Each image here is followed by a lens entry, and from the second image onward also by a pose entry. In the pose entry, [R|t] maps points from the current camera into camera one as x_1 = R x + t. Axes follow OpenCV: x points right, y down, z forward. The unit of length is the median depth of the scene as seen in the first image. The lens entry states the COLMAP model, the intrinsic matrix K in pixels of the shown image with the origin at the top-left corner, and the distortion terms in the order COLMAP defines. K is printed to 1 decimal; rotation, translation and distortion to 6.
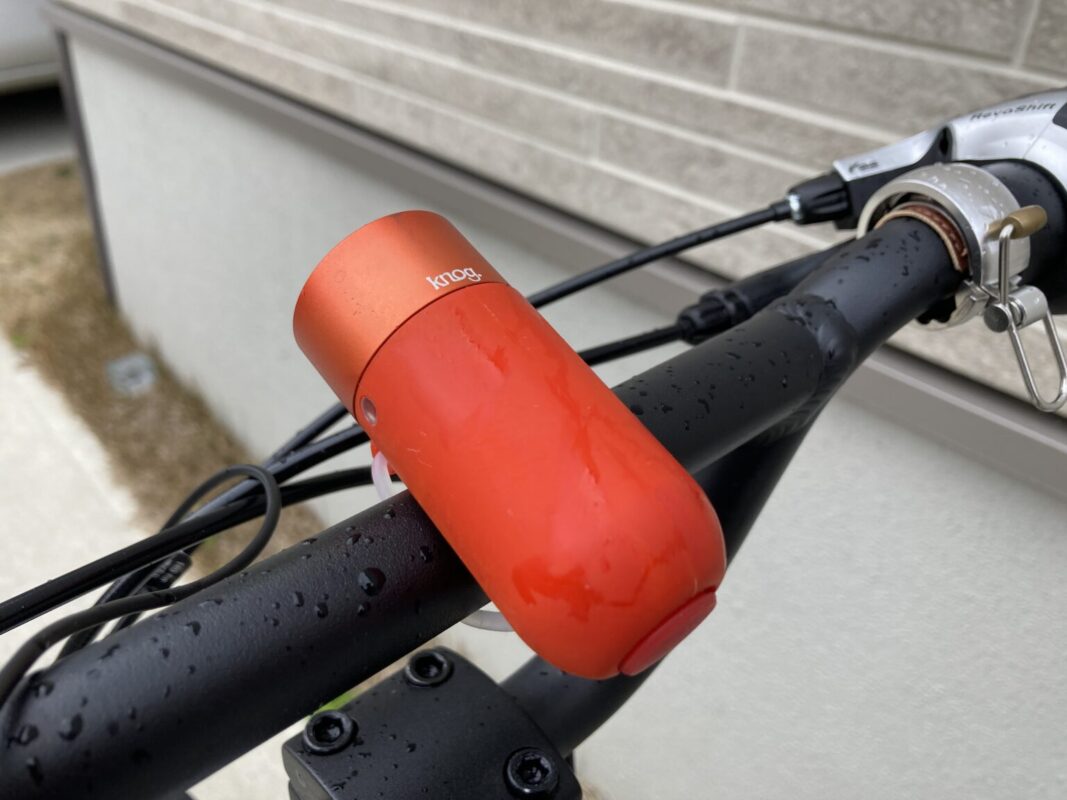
lens RADIAL K [[916.9, 0, 532.3], [0, 916.9, 418.9], [0, 0, 1]] dist [-0.014551, -0.004131]
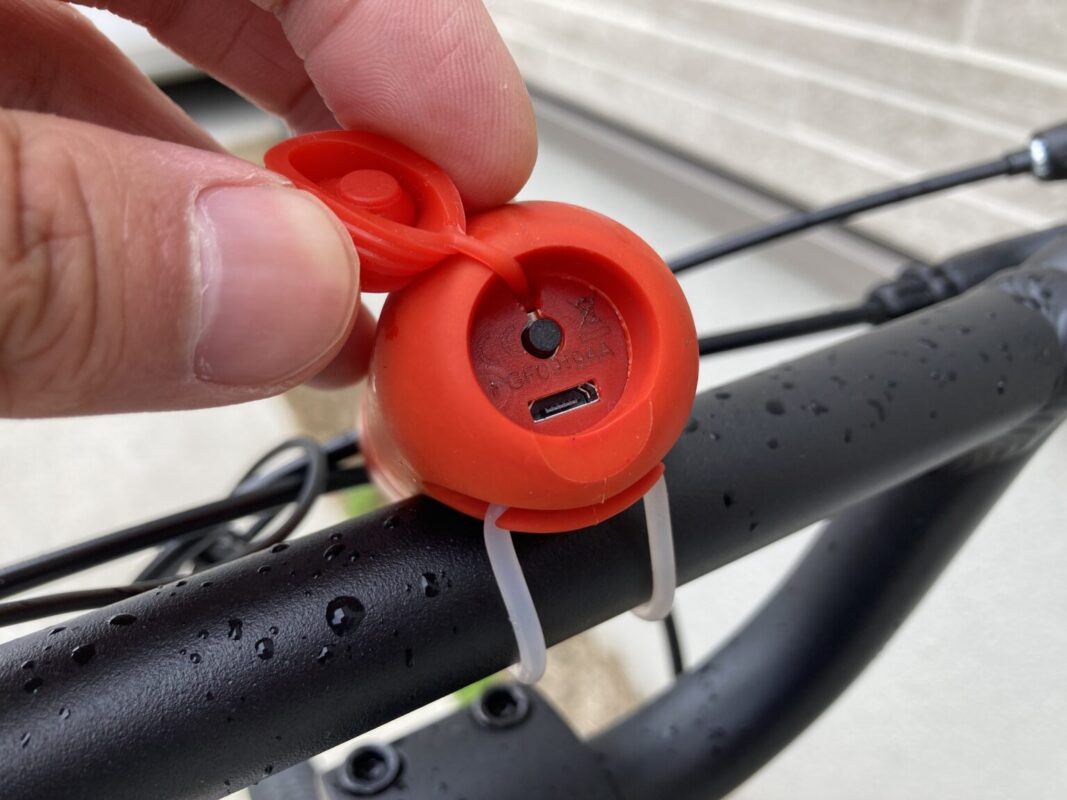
lens RADIAL K [[916.9, 0, 532.3], [0, 916.9, 418.9], [0, 0, 1]] dist [-0.014551, -0.004131]
pose [[0.975349, 0.081877, -0.204915, 0.064090], [-0.080049, 0.996642, 0.017211, 0.001647], [0.205636, -0.000384, 0.978628, 0.220167]]
